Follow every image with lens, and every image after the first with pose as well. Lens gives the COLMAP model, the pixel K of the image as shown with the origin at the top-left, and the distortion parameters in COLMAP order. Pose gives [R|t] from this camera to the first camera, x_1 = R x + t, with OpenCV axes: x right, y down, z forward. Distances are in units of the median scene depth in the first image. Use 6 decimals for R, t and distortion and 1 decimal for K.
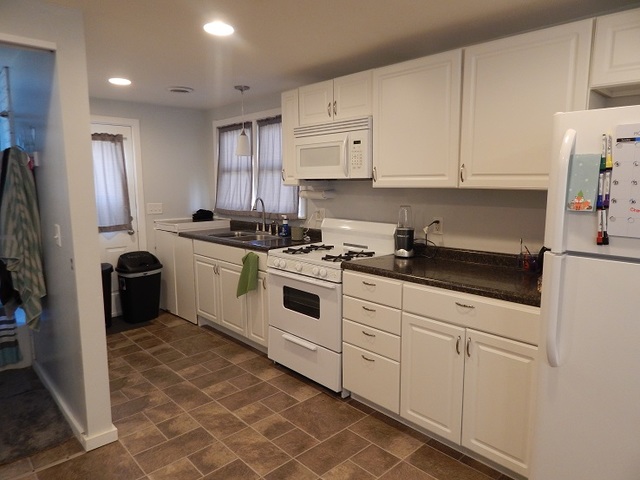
lens RADIAL K [[421.4, 0, 320.0], [0, 421.4, 240.0], [0, 0, 1]] dist [0.003743, -0.001614]
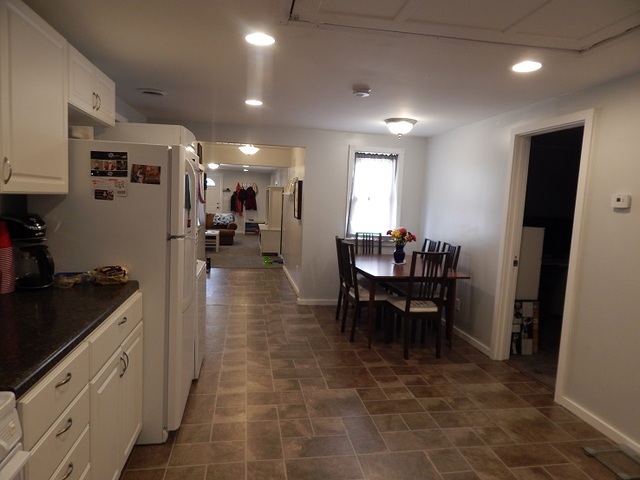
lens RADIAL K [[421.4, 0, 320.0], [0, 421.4, 240.0], [0, 0, 1]] dist [0.003743, -0.001614]
pose [[-0.838175, -0.090722, 0.537803, -0.387178], [0.034977, 0.975098, 0.219001, -0.158315], [-0.544279, 0.202371, -0.814129, 1.133950]]
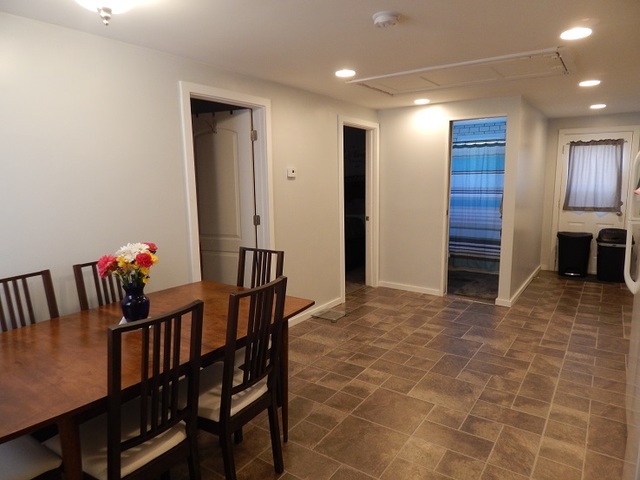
lens RADIAL K [[421.4, 0, 320.0], [0, 421.4, 240.0], [0, 0, 1]] dist [0.003743, -0.001614]
pose [[0.215451, 0.148014, -0.965232, 1.055306], [-0.129264, 0.984070, 0.122050, 0.035938], [0.967921, 0.098474, 0.231152, -0.305551]]
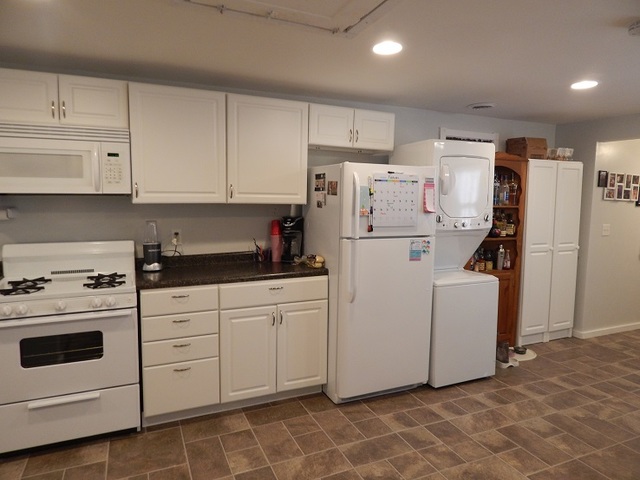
lens RADIAL K [[428.6, 0, 320.0], [0, 428.6, 240.0], [0, 0, 1]] dist [0.002092, -0.000271]
pose [[0.325295, -0.095301, 0.940798, -0.698497], [0.117880, 0.991235, 0.059652, -0.052248], [-0.938236, 0.091497, 0.333678, 0.293362]]
